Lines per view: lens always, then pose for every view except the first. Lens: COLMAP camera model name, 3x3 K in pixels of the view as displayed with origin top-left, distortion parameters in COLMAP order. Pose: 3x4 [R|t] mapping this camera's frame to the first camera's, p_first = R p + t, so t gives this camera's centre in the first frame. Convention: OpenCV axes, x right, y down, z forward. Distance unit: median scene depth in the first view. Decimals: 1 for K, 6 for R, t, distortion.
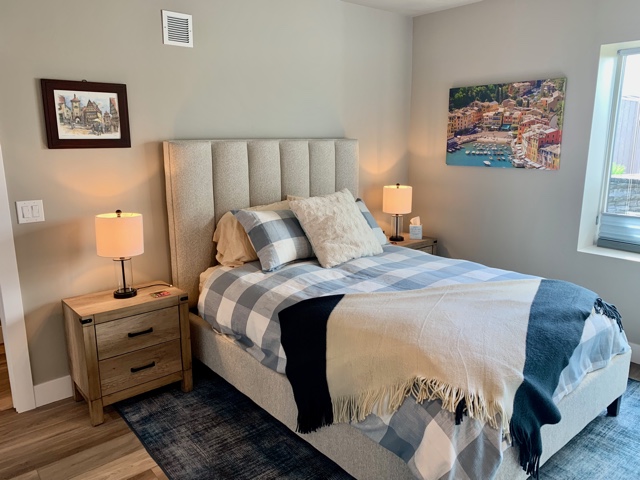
lens RADIAL K [[483.3, 0, 317.0], [0, 483.3, 237.1], [0, 0, 1]] dist [0.009552, -0.016310]
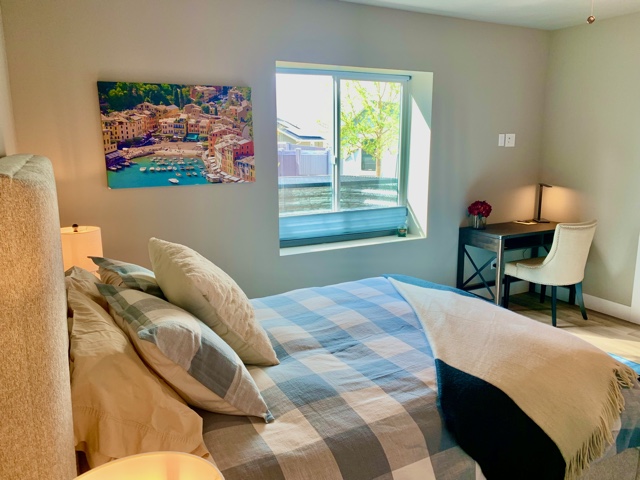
lens RADIAL K [[483.3, 0, 318.1], [0, 483.3, 244.6], [0, 0, 1]] dist [0.009552, -0.016310]
pose [[0.211584, -0.192798, 0.958155, -0.417249], [0.213004, 0.965882, 0.147316, -0.125342], [-0.953867, 0.172921, 0.245432, 0.624461]]
